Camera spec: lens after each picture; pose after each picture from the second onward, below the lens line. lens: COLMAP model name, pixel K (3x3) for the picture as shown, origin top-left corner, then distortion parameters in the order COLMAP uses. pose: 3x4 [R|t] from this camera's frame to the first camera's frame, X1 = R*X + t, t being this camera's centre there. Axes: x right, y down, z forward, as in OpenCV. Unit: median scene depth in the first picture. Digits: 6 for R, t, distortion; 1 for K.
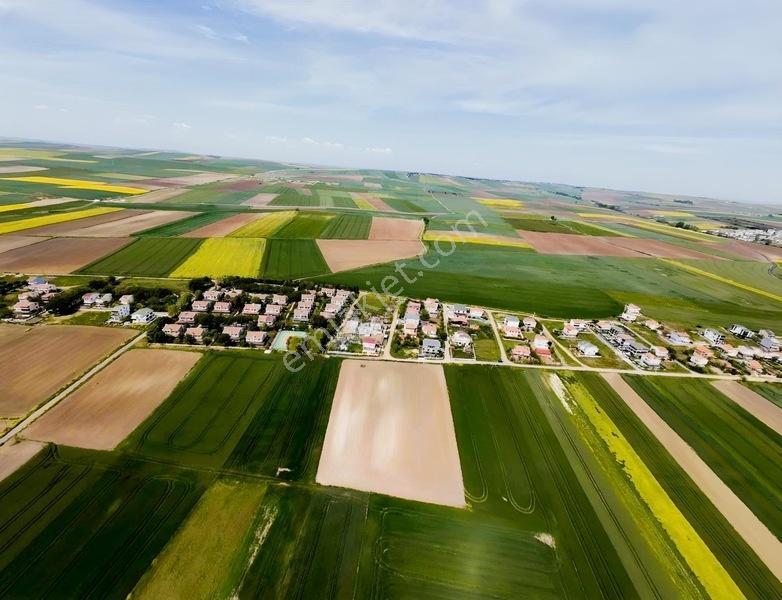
lens RADIAL K [[311.0, 0, 391.4], [0, 311.0, 298.3], [0, 0, 1]] dist [-0.005059, 0.002065]
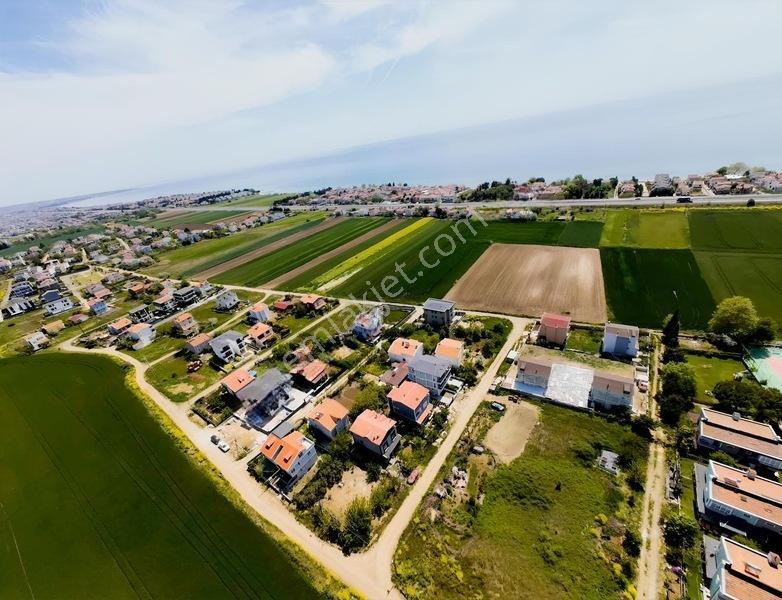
lens RADIAL K [[311.0, 0, 391.4], [0, 311.0, 298.3], [0, 0, 1]] dist [-0.005059, 0.002065]
pose [[-0.874972, -0.169904, 0.453384, -0.047988], [0.260766, 0.623628, 0.736946, -0.265592], [-0.407953, 0.763034, -0.501351, 1.095746]]
